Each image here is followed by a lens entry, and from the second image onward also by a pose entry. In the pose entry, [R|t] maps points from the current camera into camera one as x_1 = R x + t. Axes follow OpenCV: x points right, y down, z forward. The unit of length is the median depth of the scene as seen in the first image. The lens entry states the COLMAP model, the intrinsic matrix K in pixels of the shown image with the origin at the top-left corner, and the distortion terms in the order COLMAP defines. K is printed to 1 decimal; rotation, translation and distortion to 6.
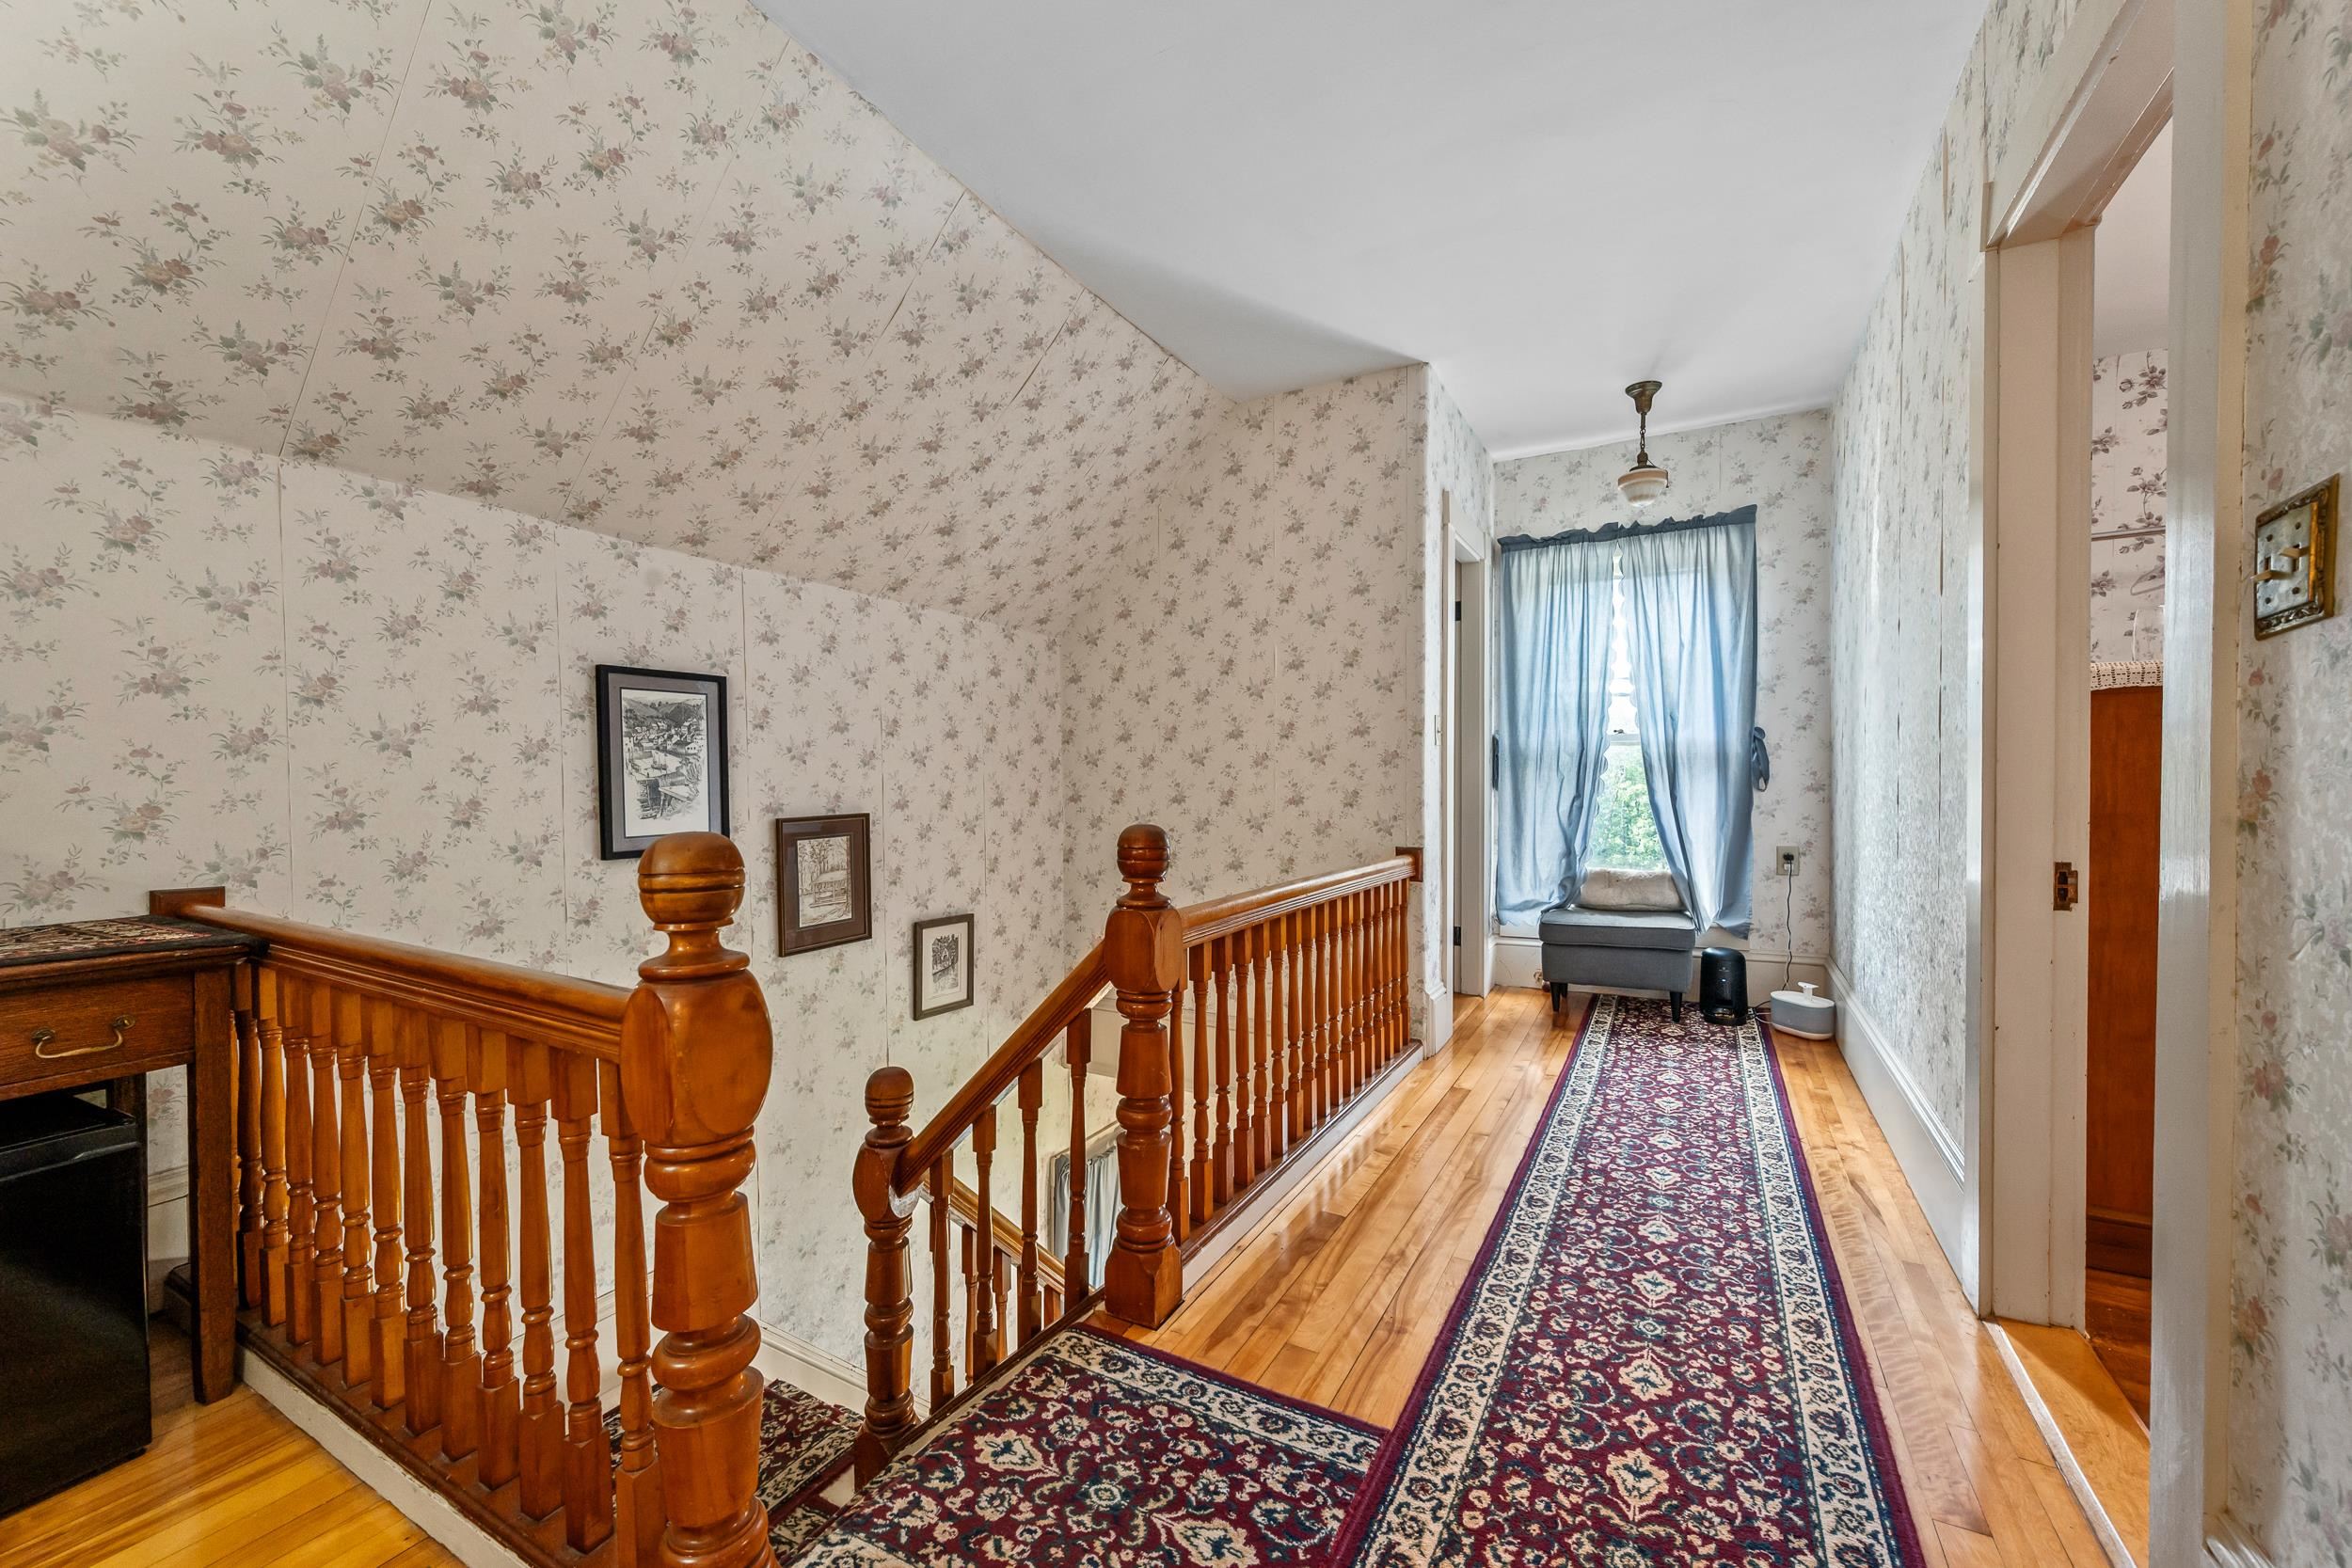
lens RADIAL K [[938.1, 0, 1165.5], [0, 938.1, 798.2], [0, 0, 1]] dist [-0.007770, 0.000103]
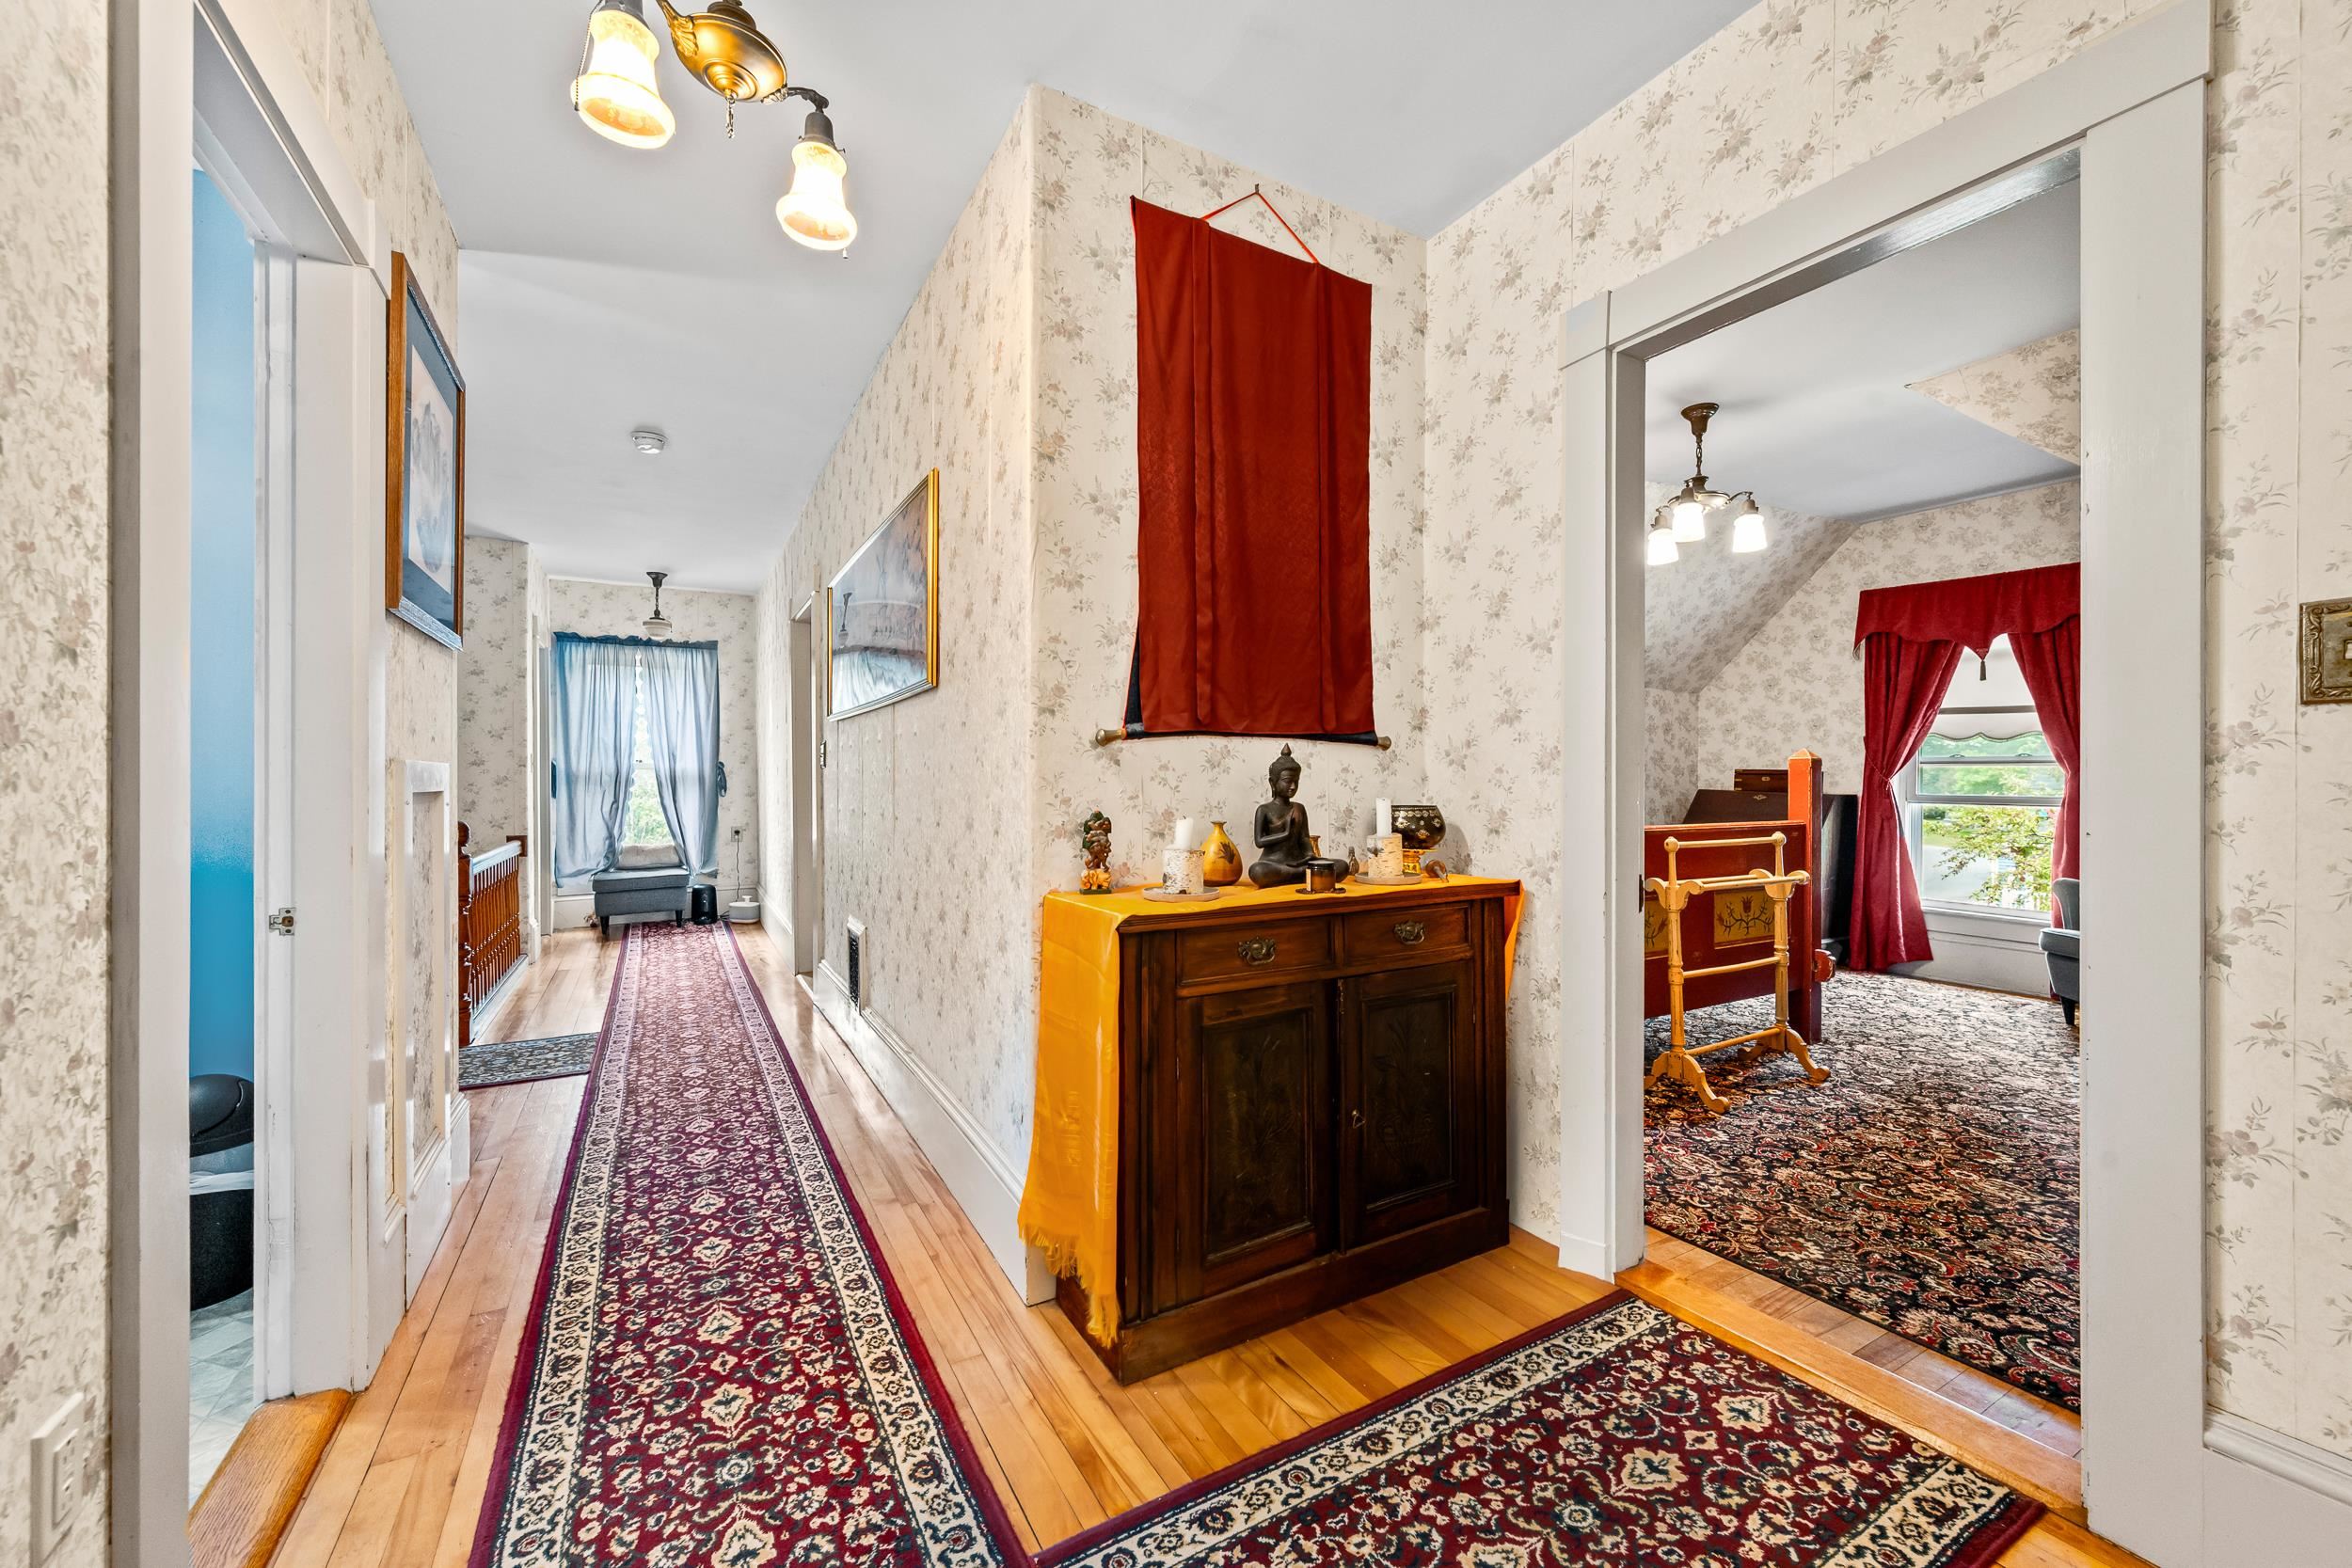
lens RADIAL K [[916.0, 0, 1183.1], [0, 916.0, 779.6], [0, 0, 1]] dist [-0.000753, -0.000077]
pose [[0.513419, -0.002993, 0.858133, -0.431170], [0.019992, 0.999764, -0.008474, -0.007219], [-0.857905, 0.021507, 0.513357, -0.683295]]
